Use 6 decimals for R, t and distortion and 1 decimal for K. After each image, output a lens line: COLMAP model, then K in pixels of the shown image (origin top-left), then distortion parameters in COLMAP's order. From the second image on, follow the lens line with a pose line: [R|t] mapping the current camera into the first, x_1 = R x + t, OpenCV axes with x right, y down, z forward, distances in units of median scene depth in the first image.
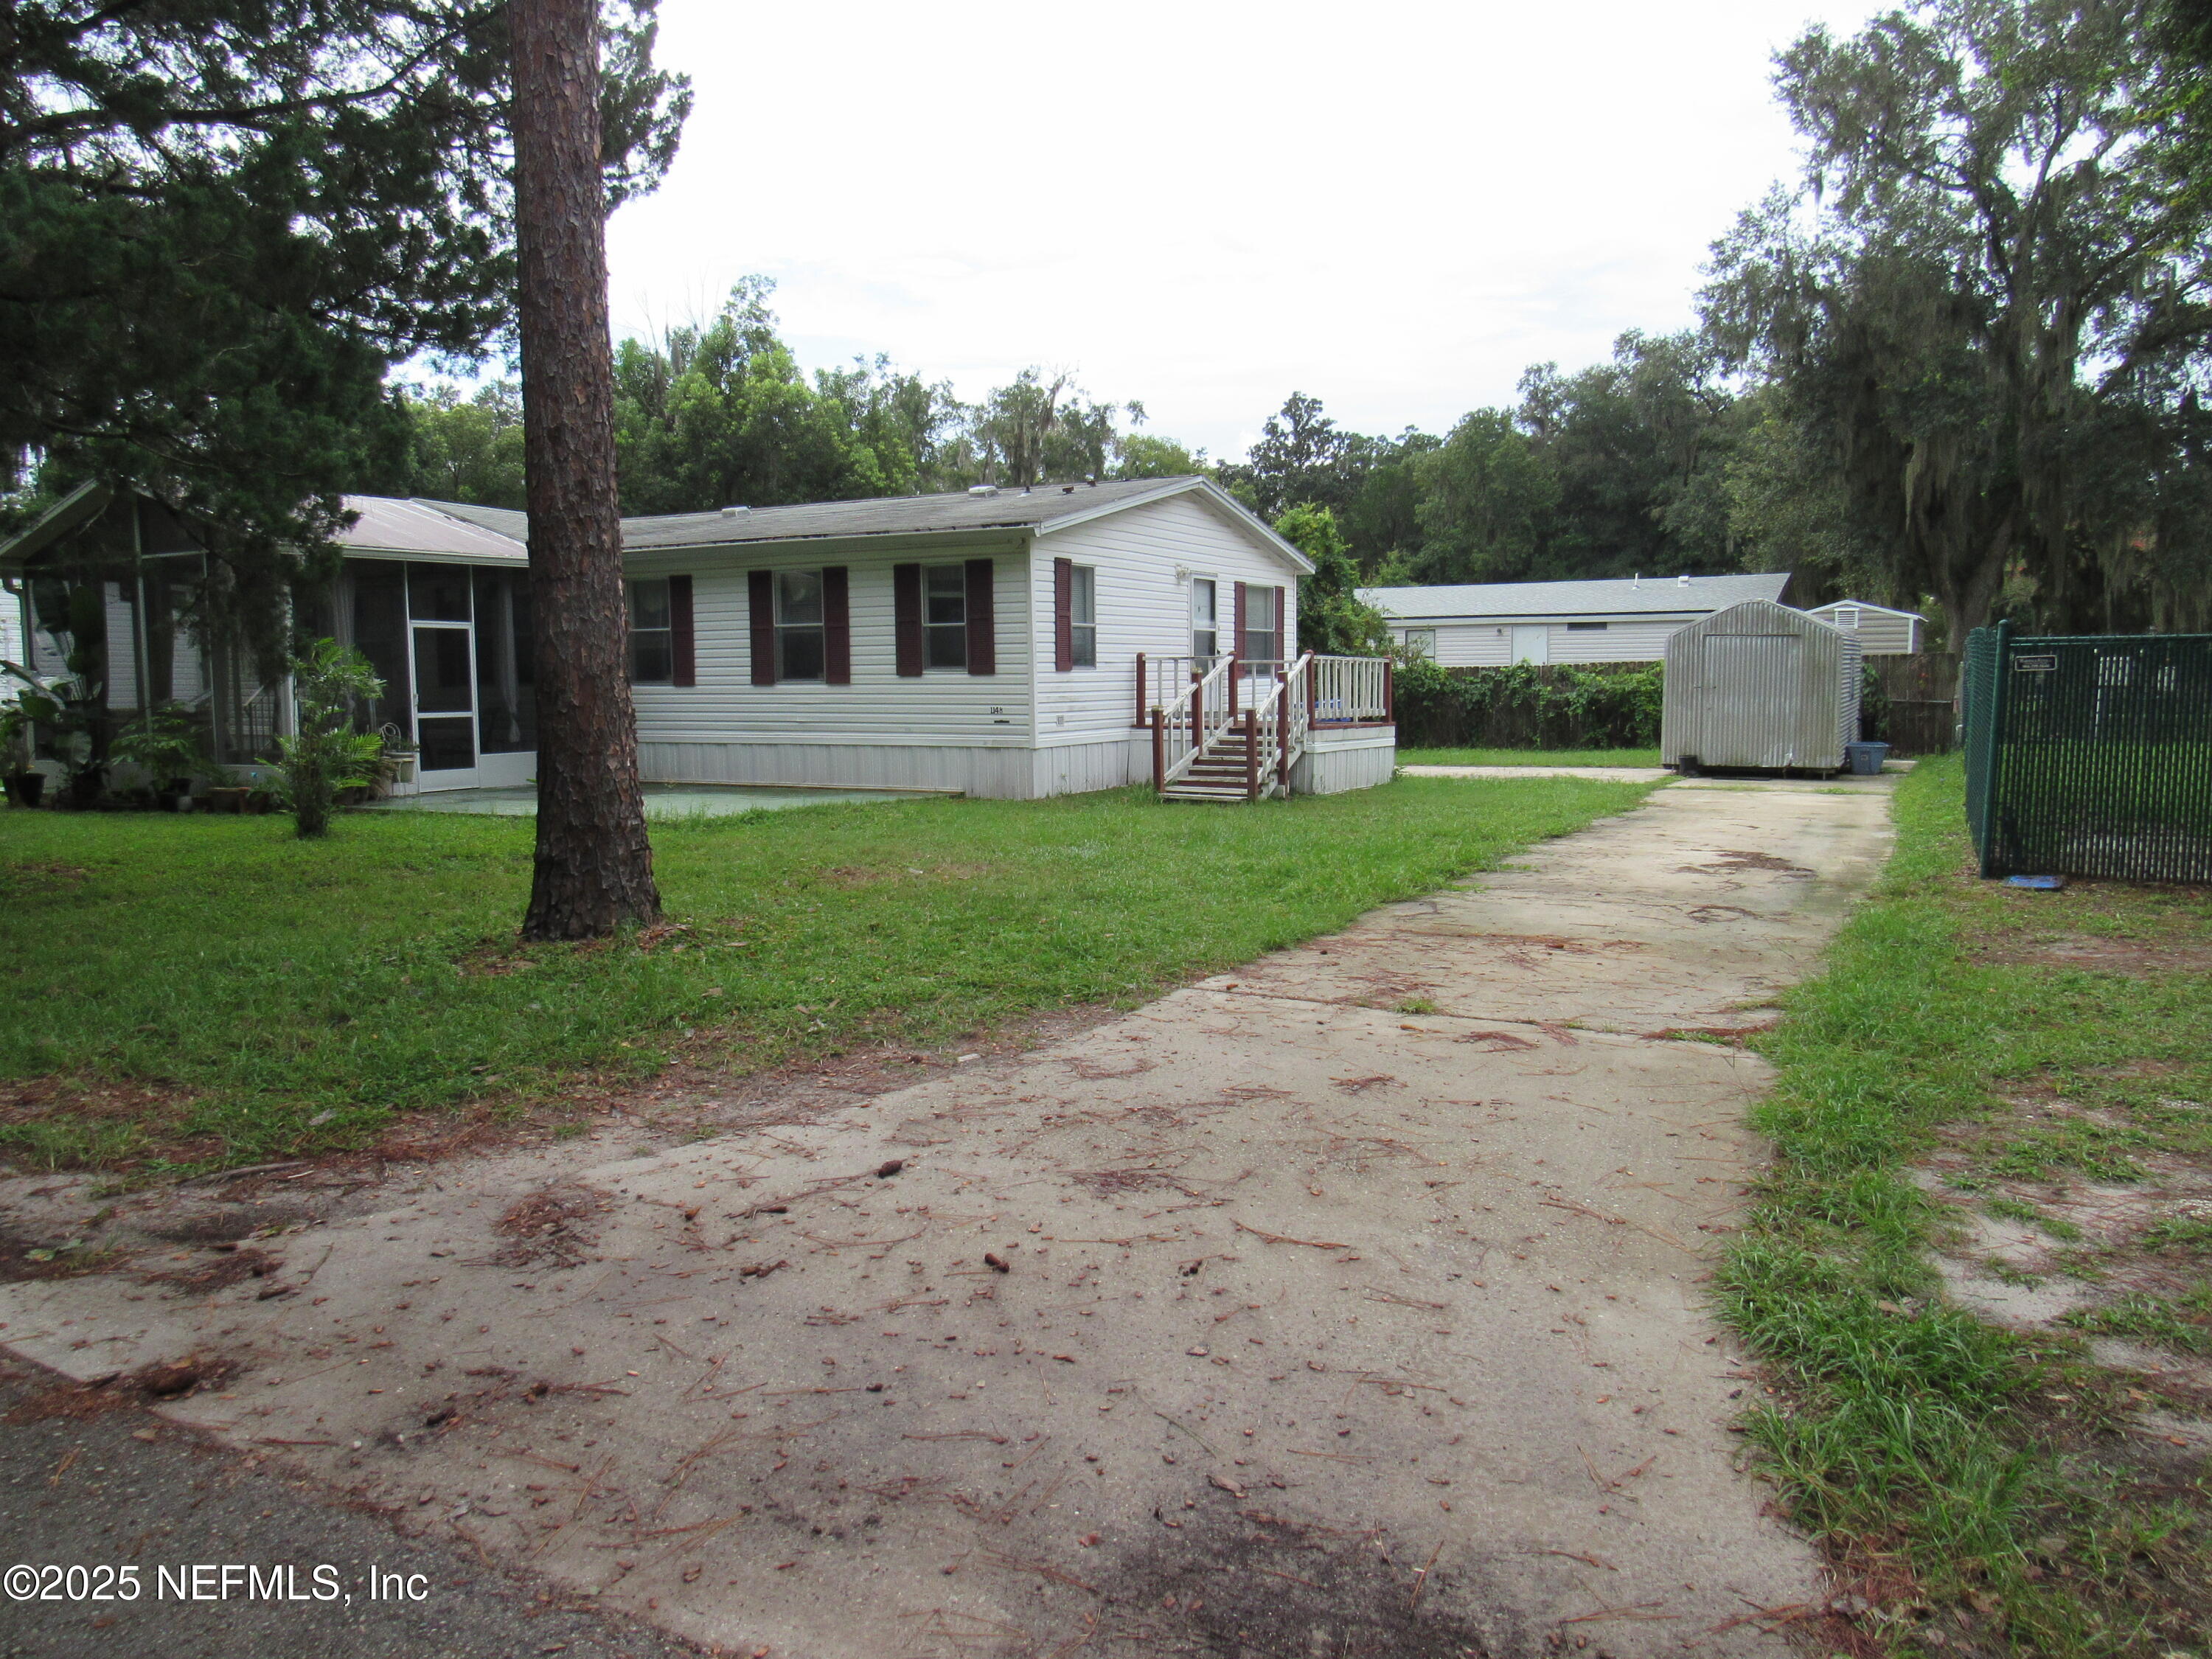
lens RADIAL K [[1529.3, 0, 1118.2], [0, 1529.3, 827.4], [0, 0, 1]] dist [-0.030420, 0.006402]
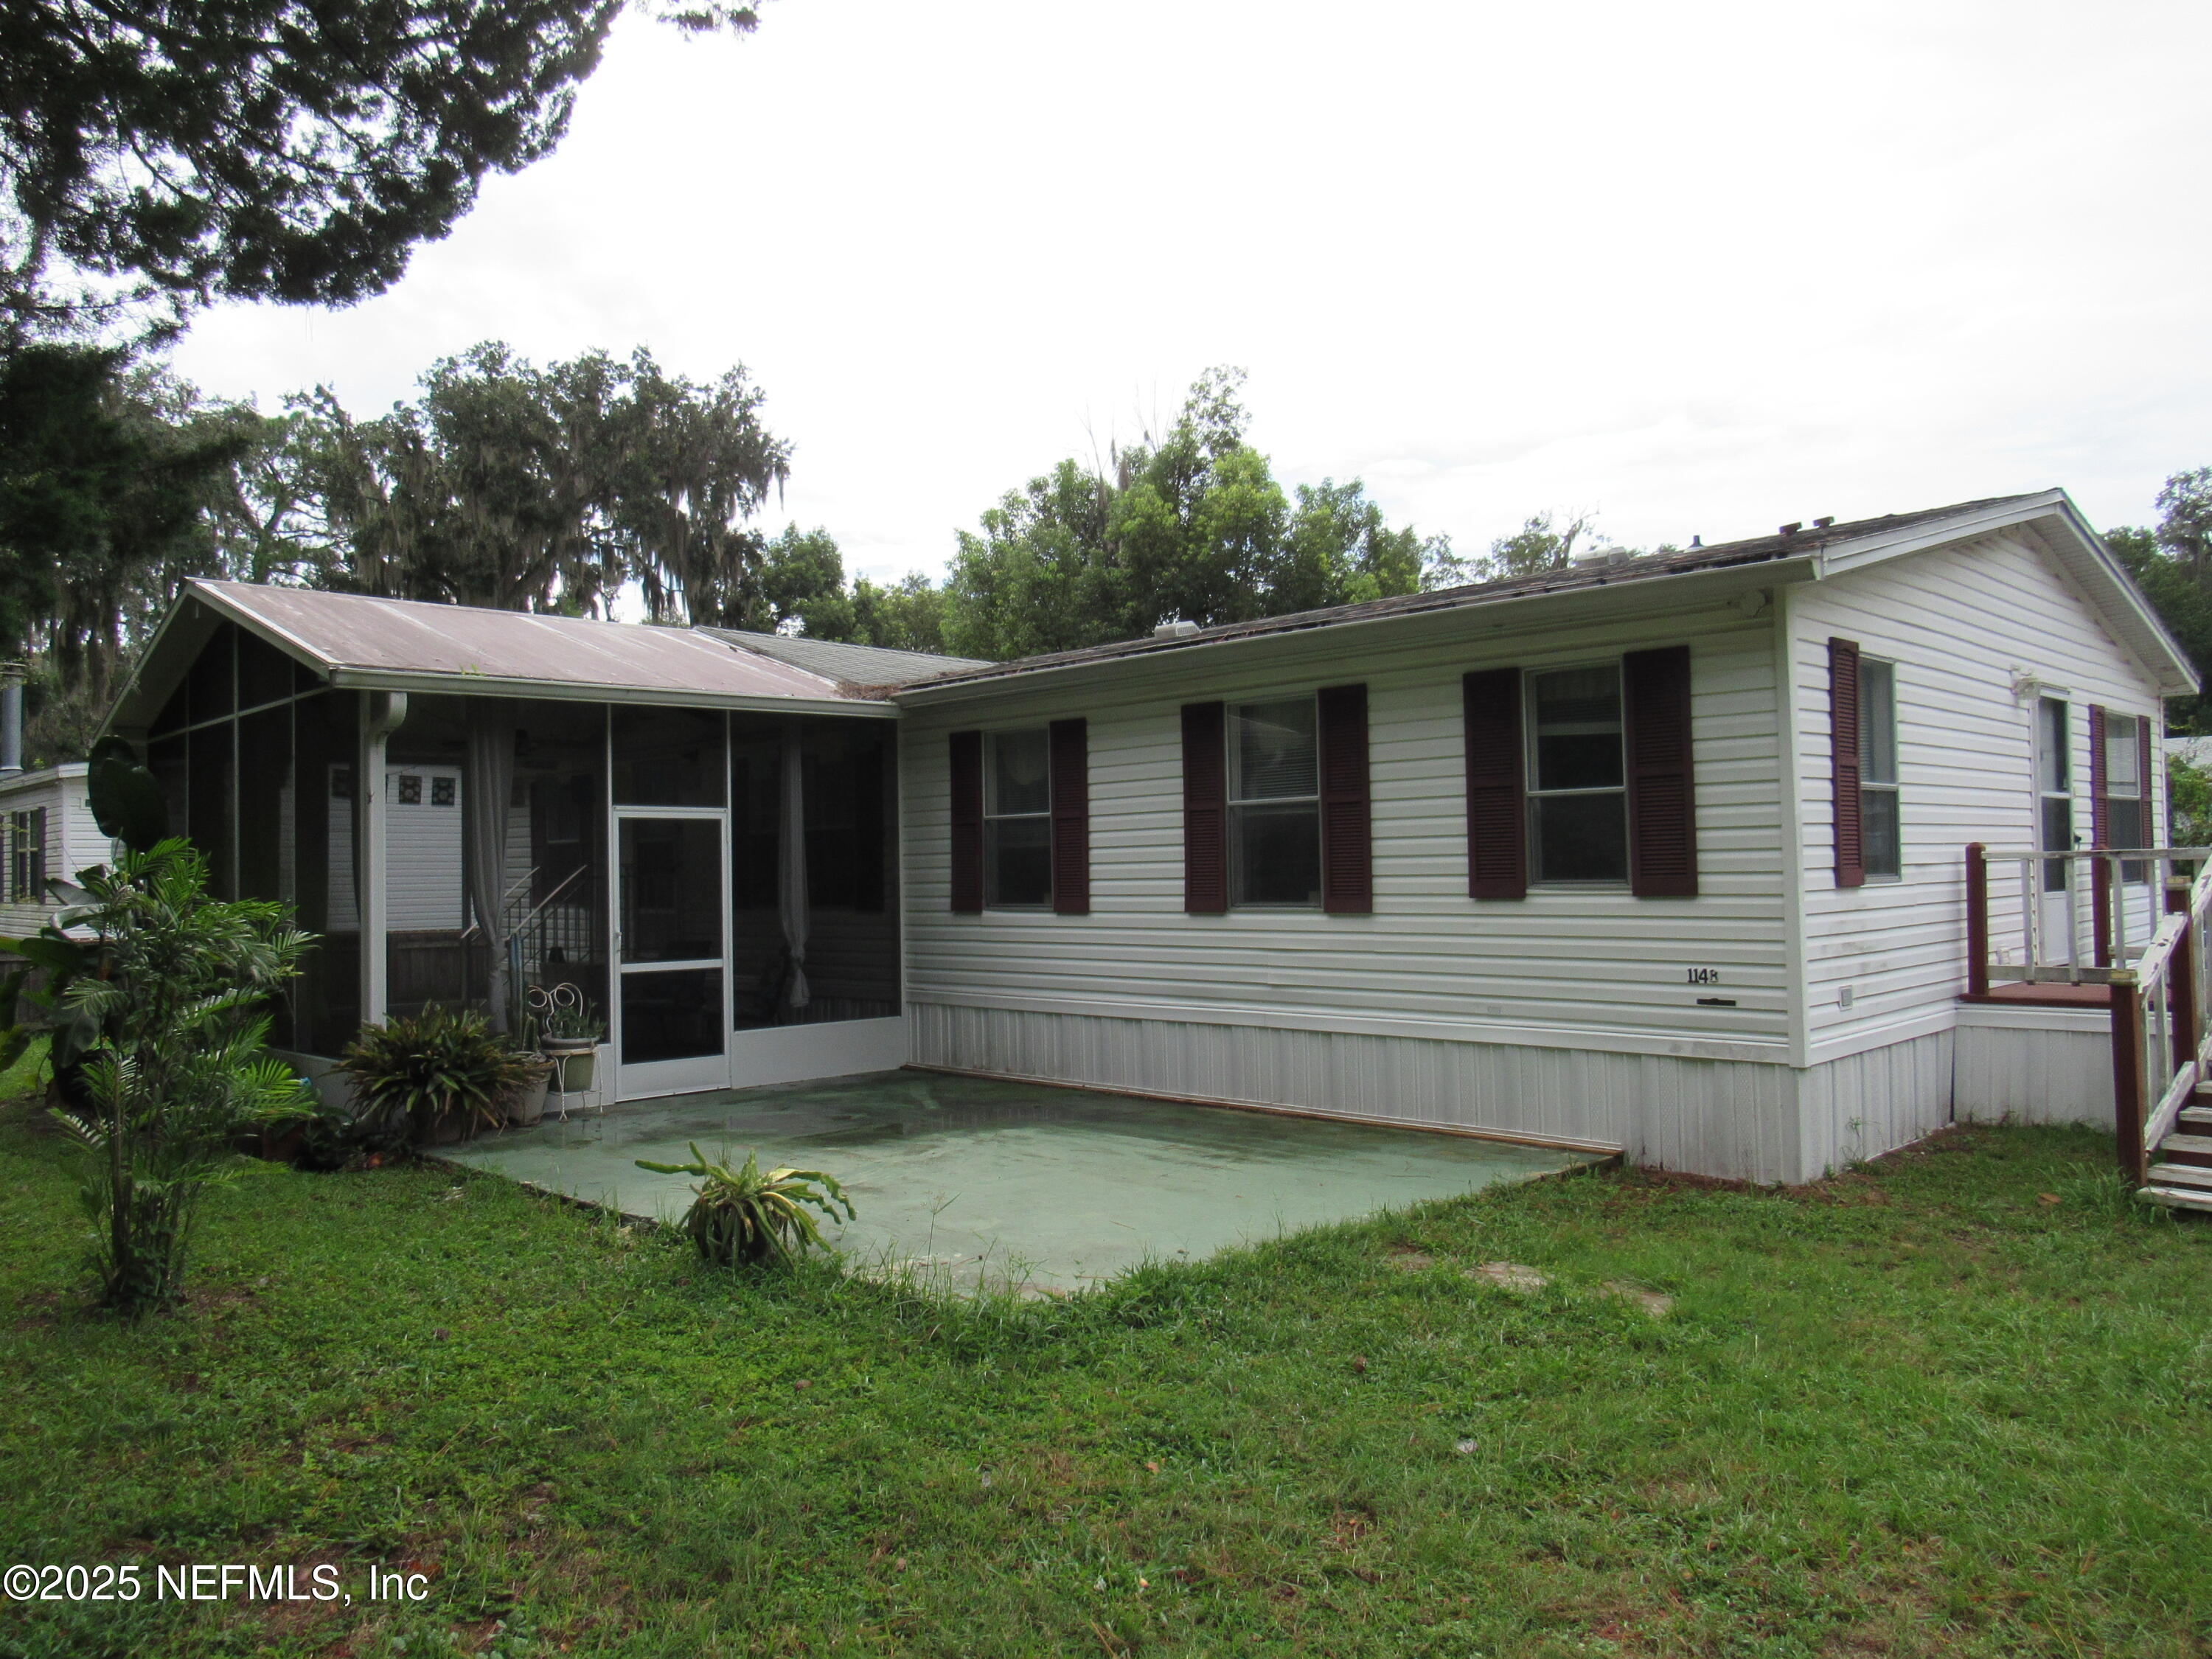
lens RADIAL K [[1529.3, 0, 1111.2], [0, 1529.3, 843.3], [0, 0, 1]] dist [-0.030420, 0.006402]
pose [[0.951596, -0.015165, -0.306977, -0.100069], [-0.019792, 0.993685, -0.110442, -0.058167], [0.306713, 0.111172, 0.945287, 0.482611]]
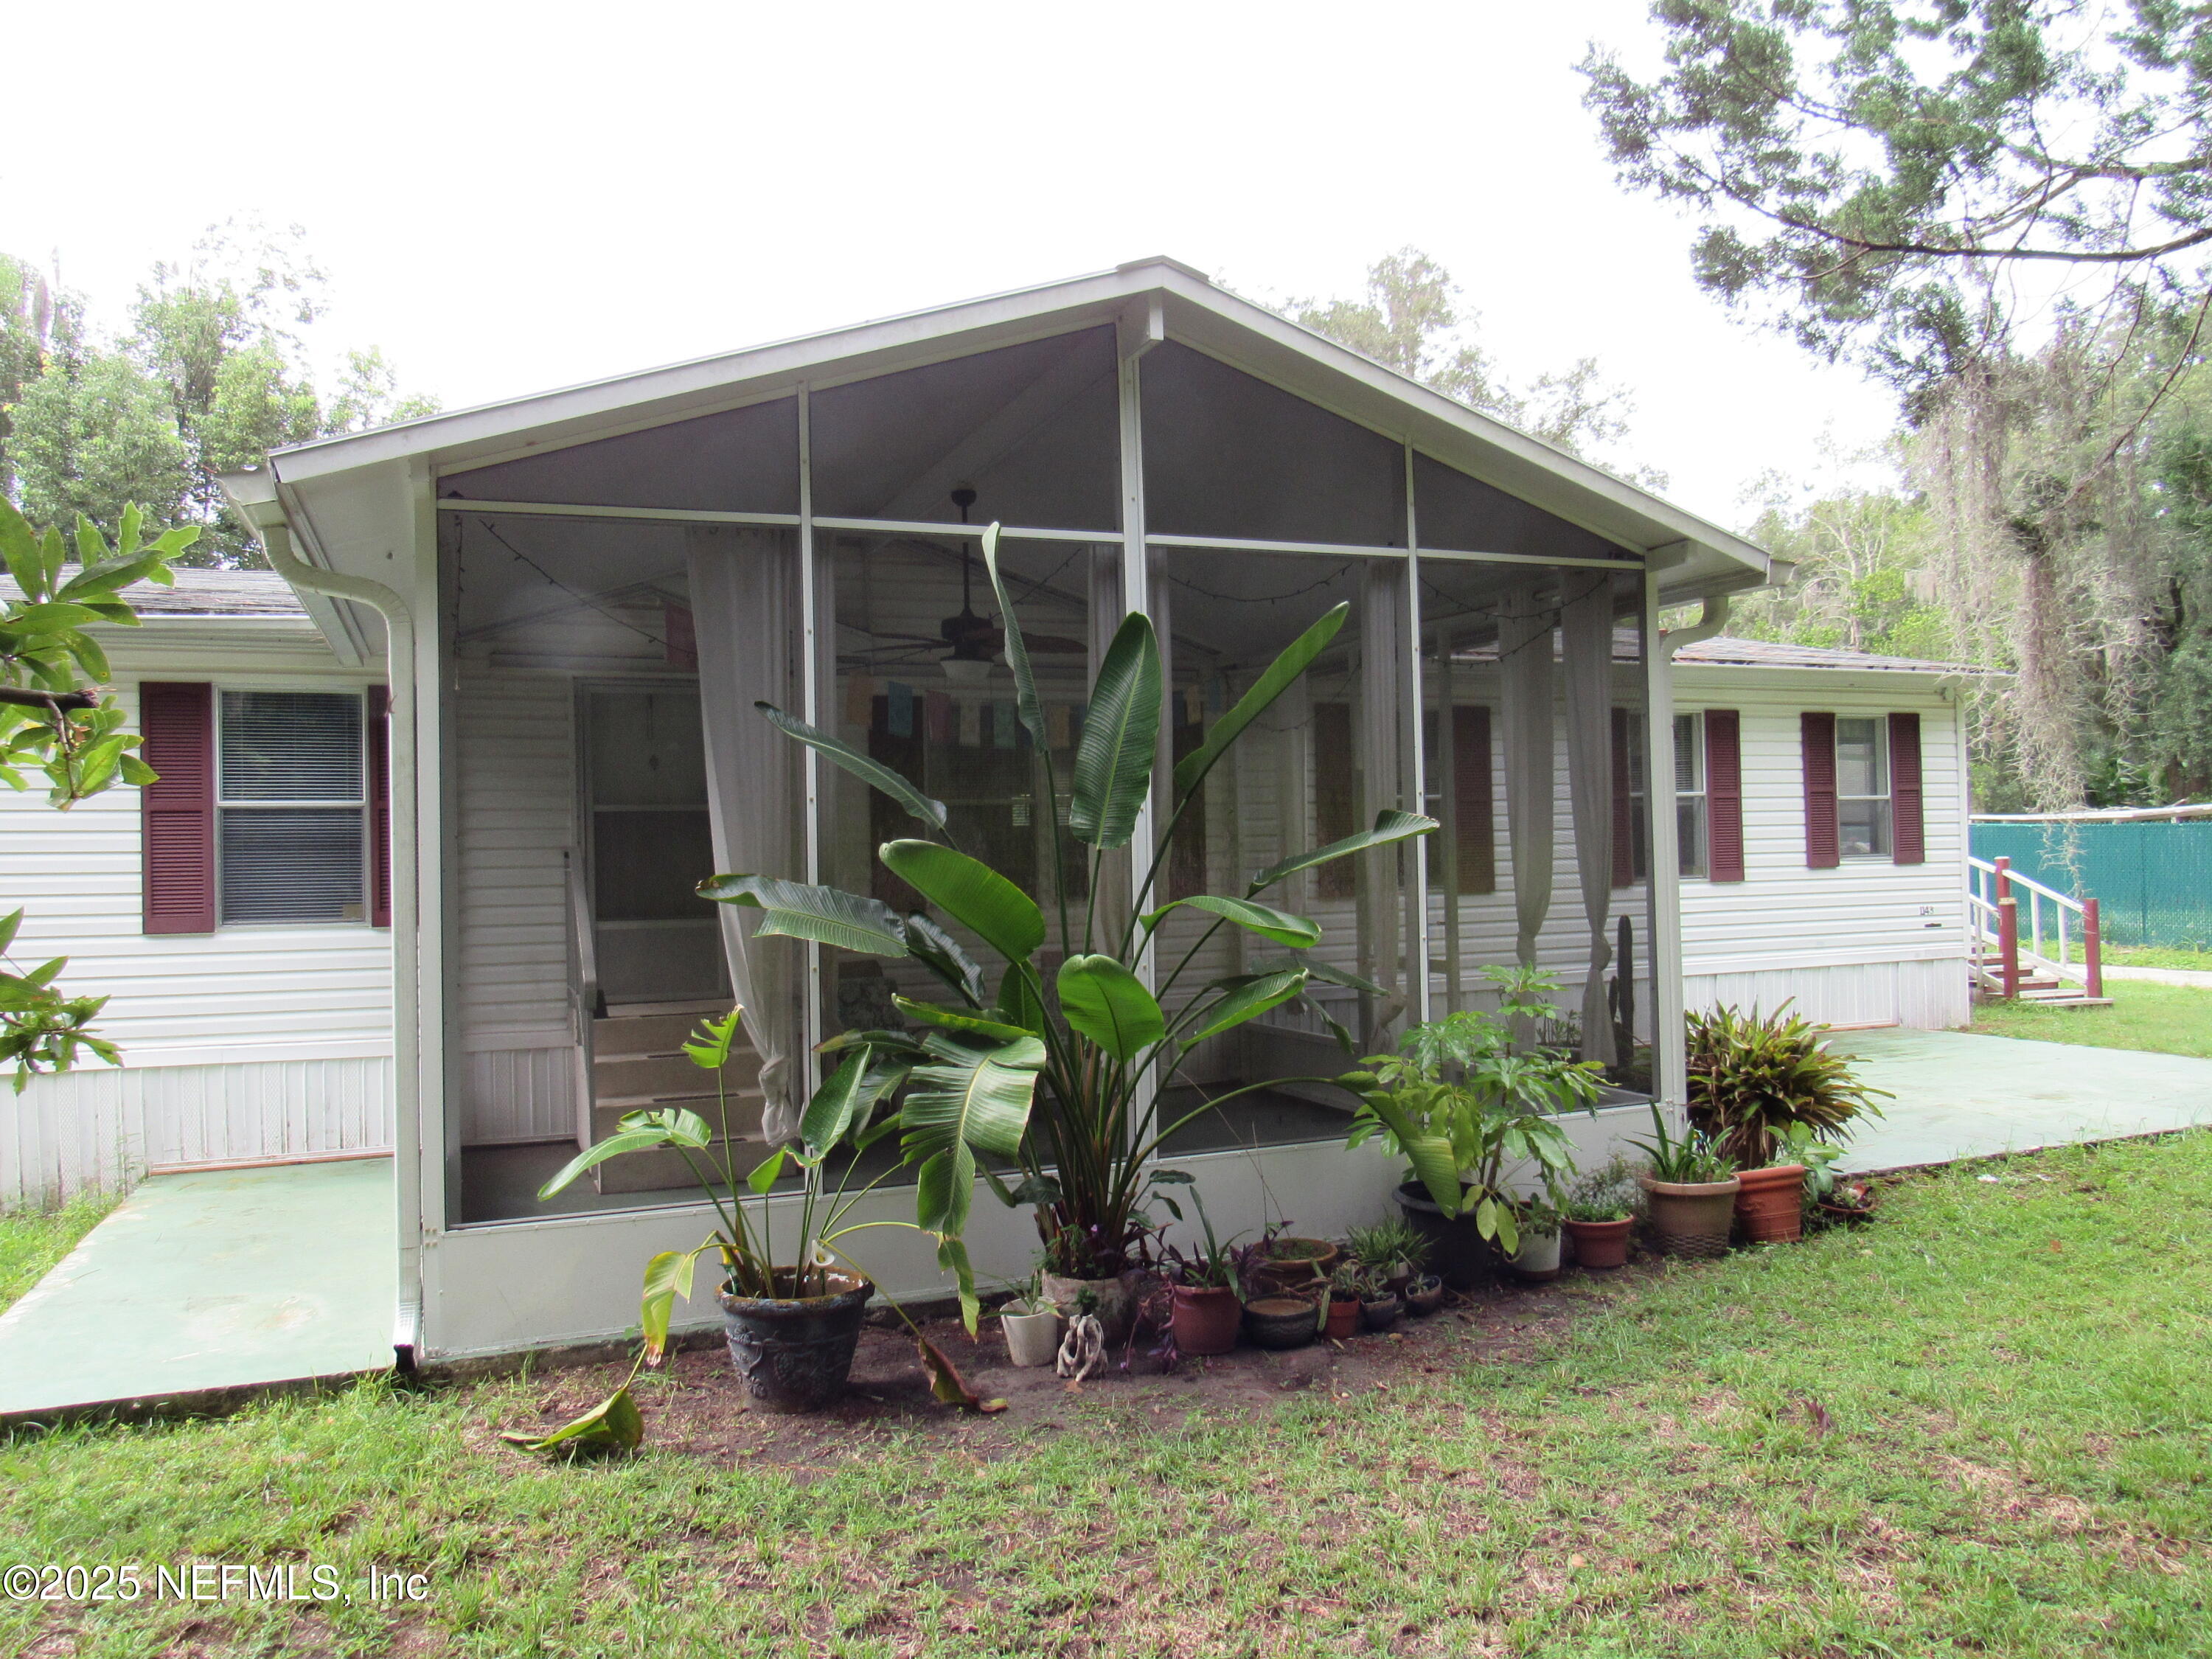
lens RADIAL K [[1529.3, 0, 1106.9], [0, 1529.3, 827.5], [0, 0, 1]] dist [-0.030420, 0.006402]
pose [[0.654837, 0.007044, 0.755737, -0.855362], [0.090714, 0.991995, -0.087849, -0.082314], [-0.750306, 0.126082, 0.648956, 0.755717]]
